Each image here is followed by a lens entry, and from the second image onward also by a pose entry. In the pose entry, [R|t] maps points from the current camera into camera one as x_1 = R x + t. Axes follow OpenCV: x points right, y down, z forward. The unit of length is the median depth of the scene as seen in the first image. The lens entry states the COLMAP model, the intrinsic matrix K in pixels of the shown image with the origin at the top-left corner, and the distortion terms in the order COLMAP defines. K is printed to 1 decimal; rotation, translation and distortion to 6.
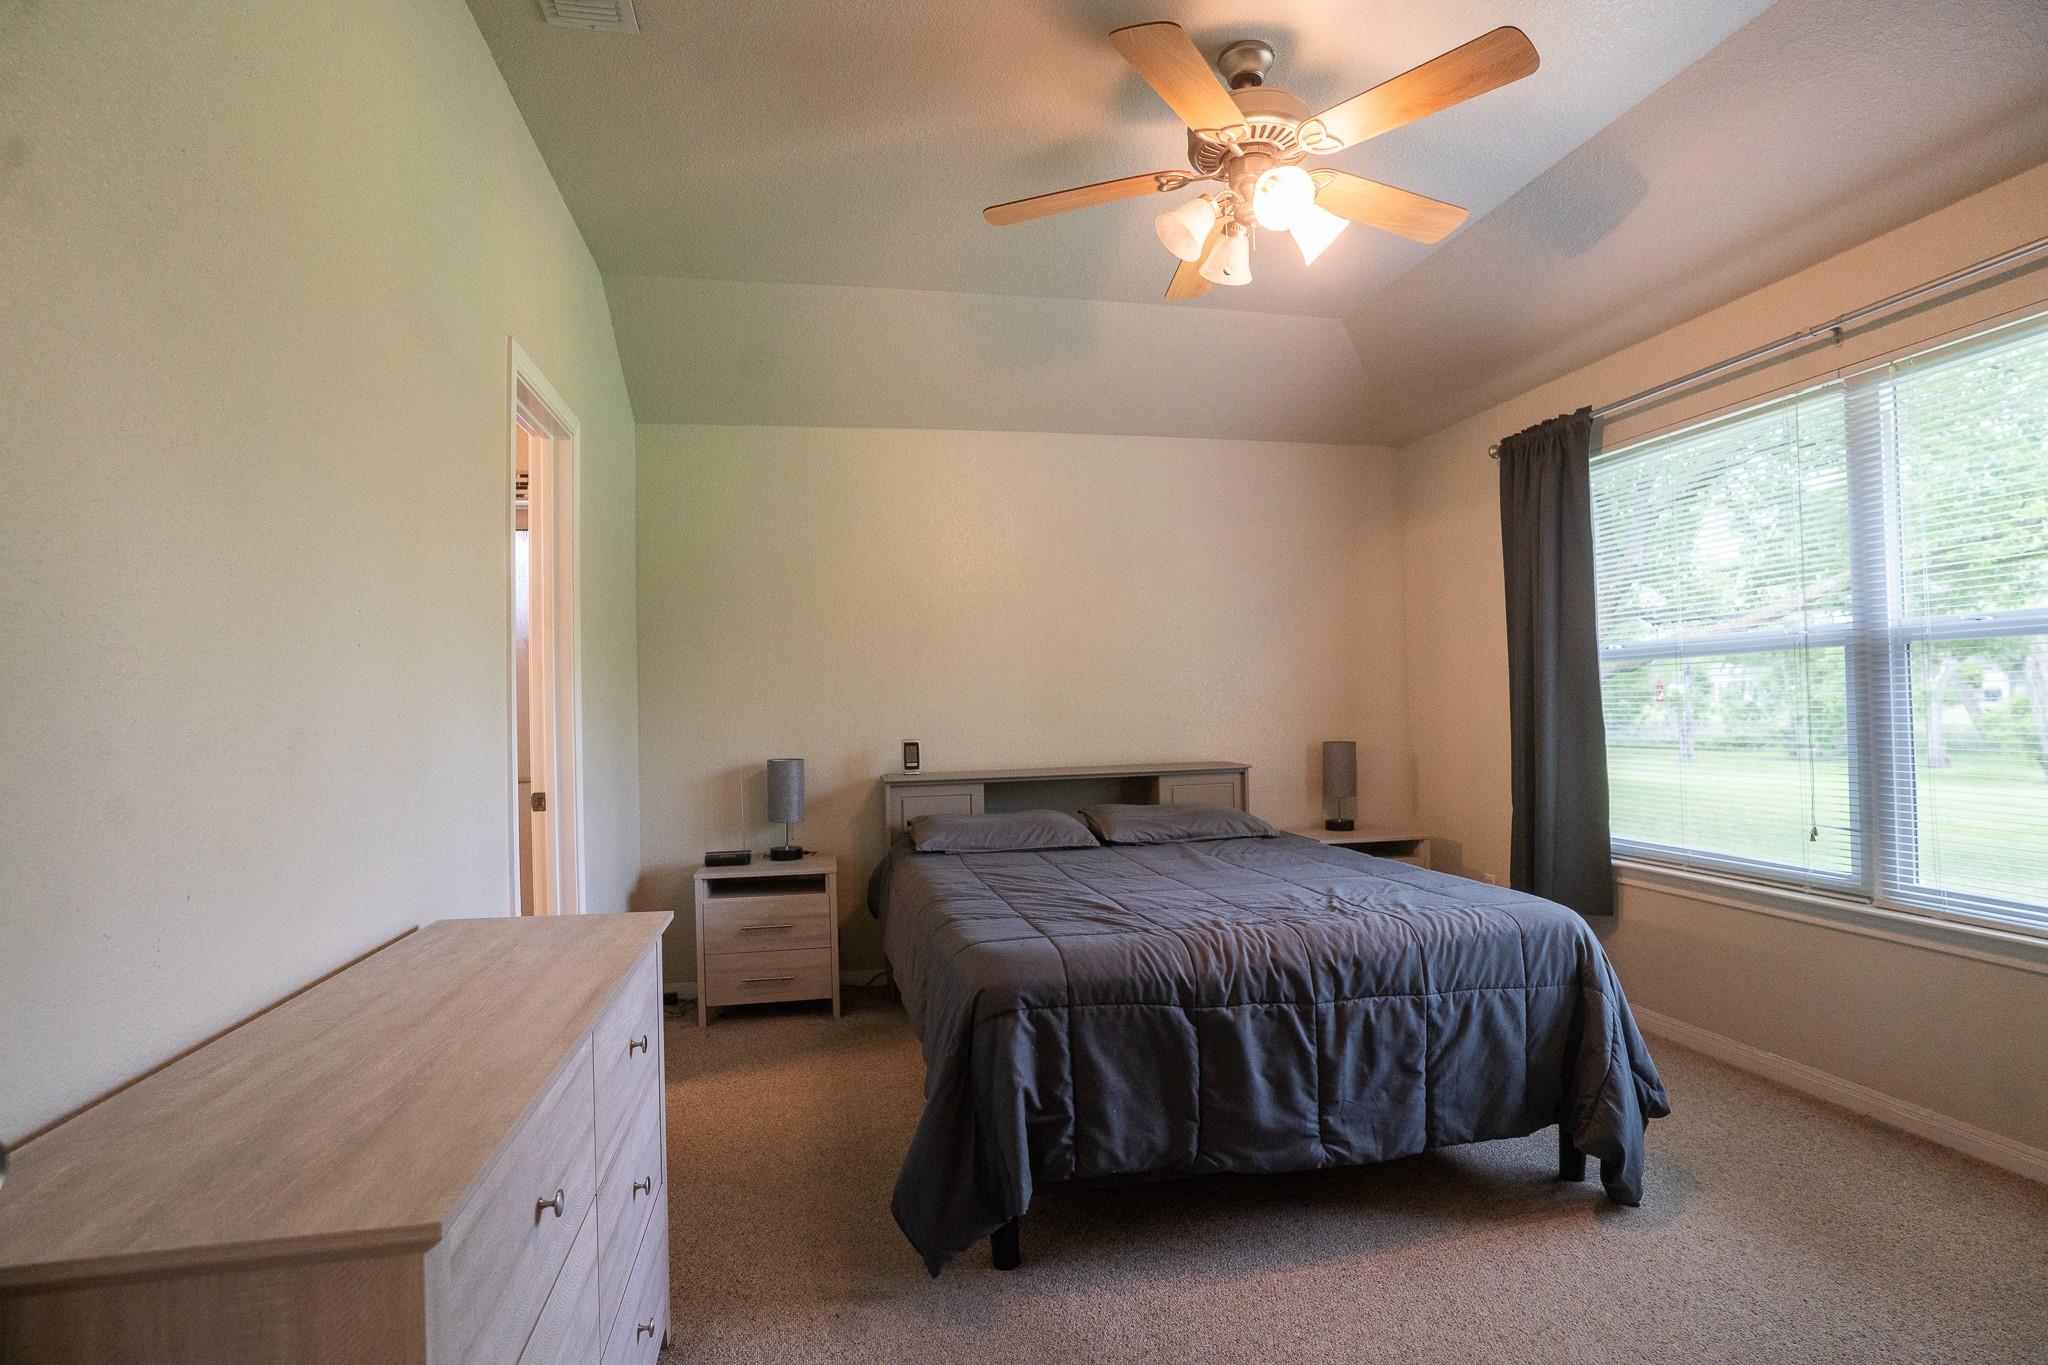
lens RADIAL K [[1004.6, 0, 1021.5], [0, 1004.6, 679.4], [0, 0, 1]] dist [-0.089648, 0.046813]
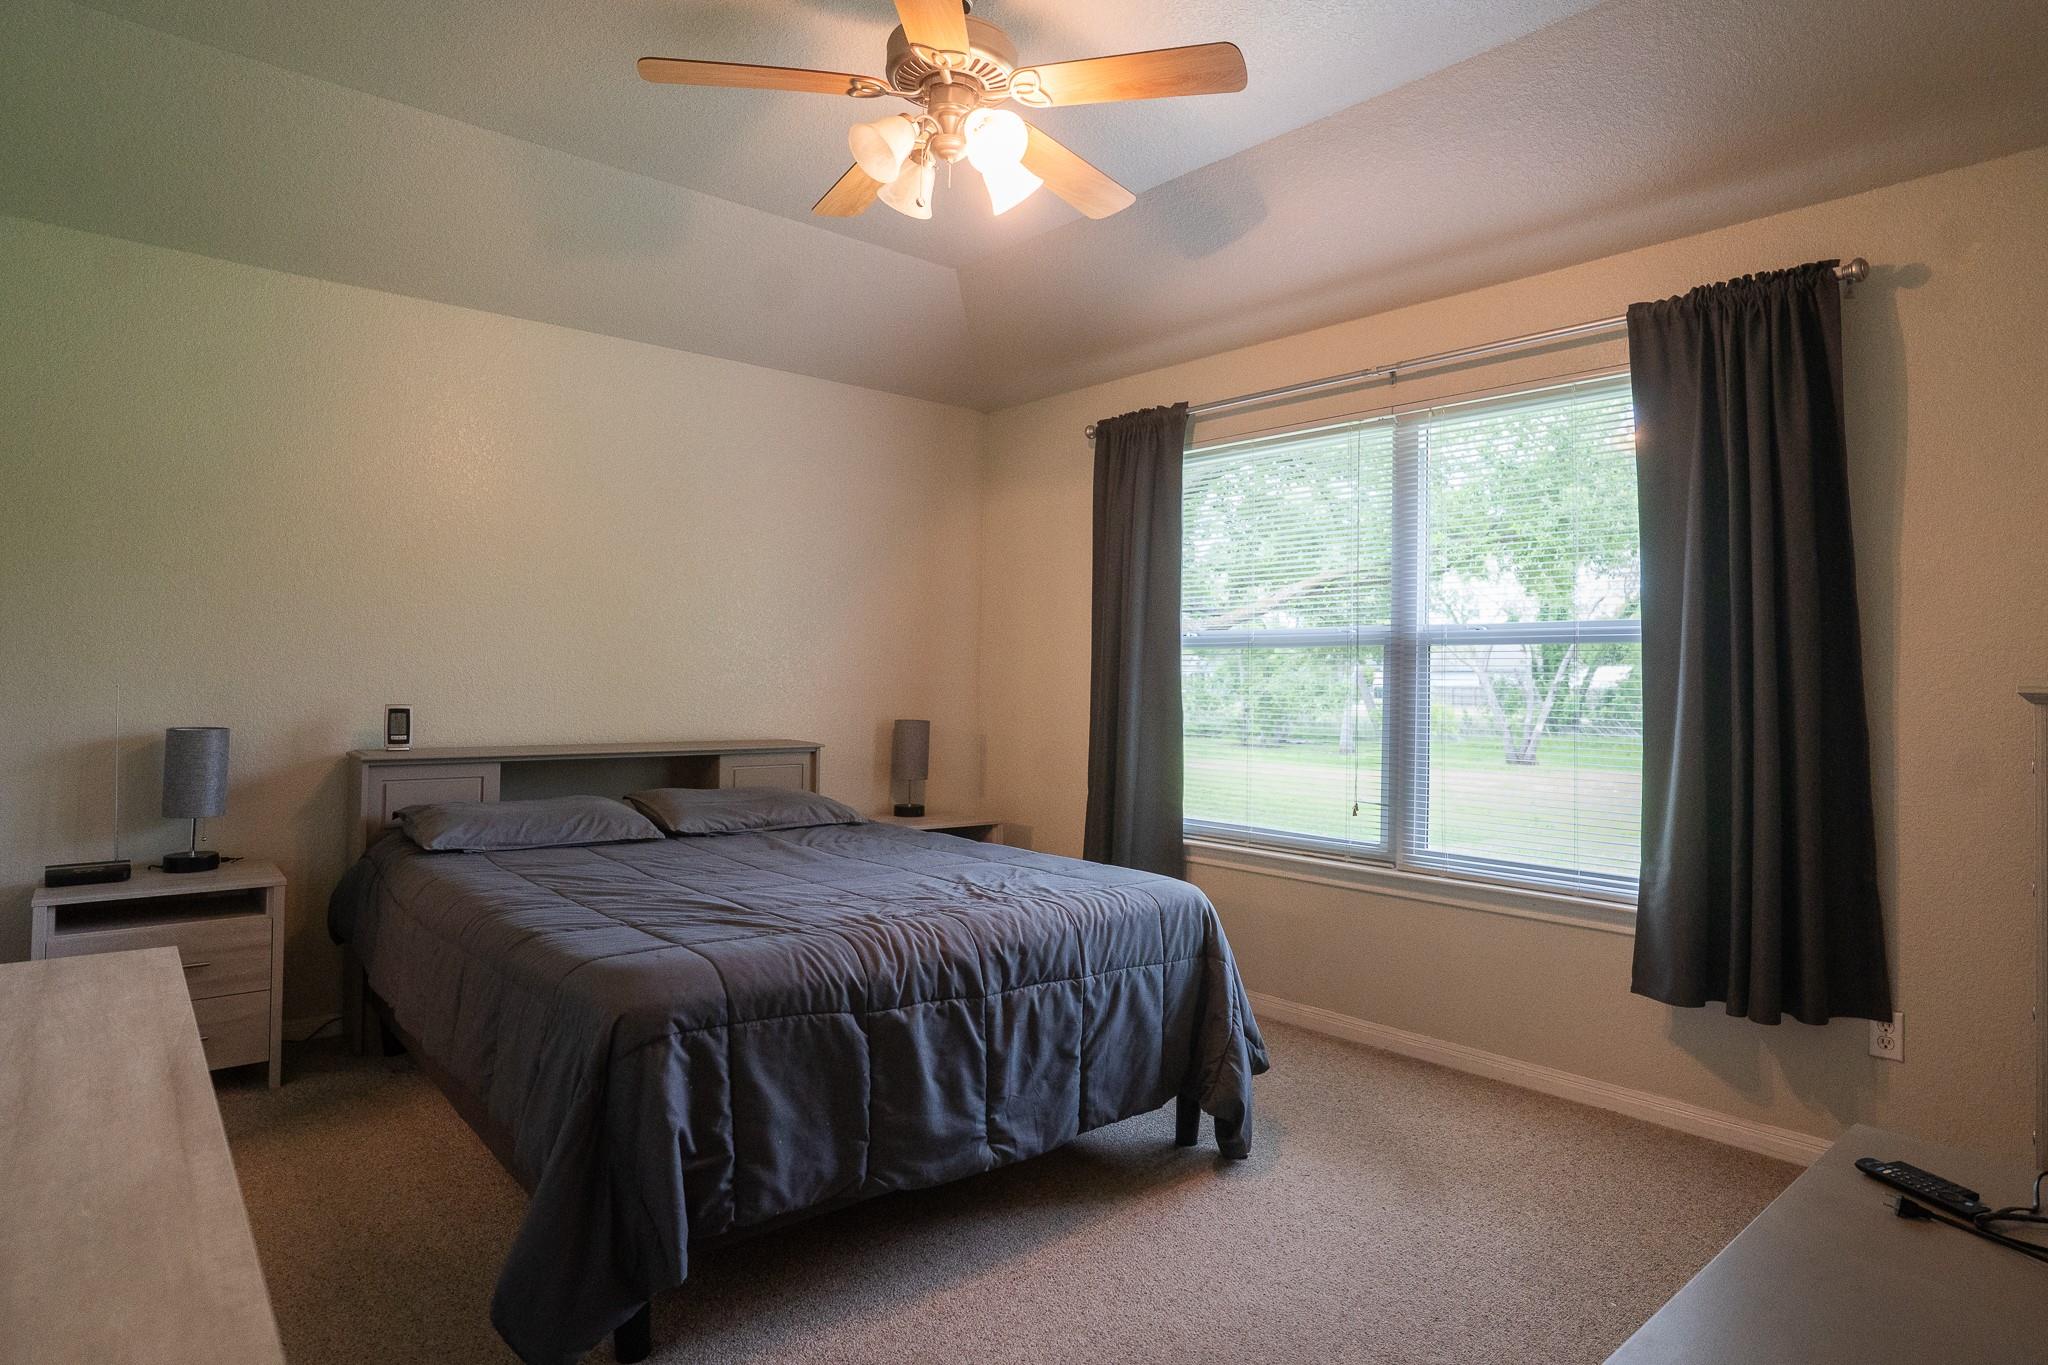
lens RADIAL K [[1152.6, 0, 1031.2], [0, 1152.6, 634.1], [0, 0, 1]] dist [-0.100809, 0.068321]
pose [[0.861018, 0.055832, 0.505500, -0.214500], [-0.049005, 0.998439, -0.026807, 0.009958], [-0.506208, -0.001691, 0.862410, 0.038407]]
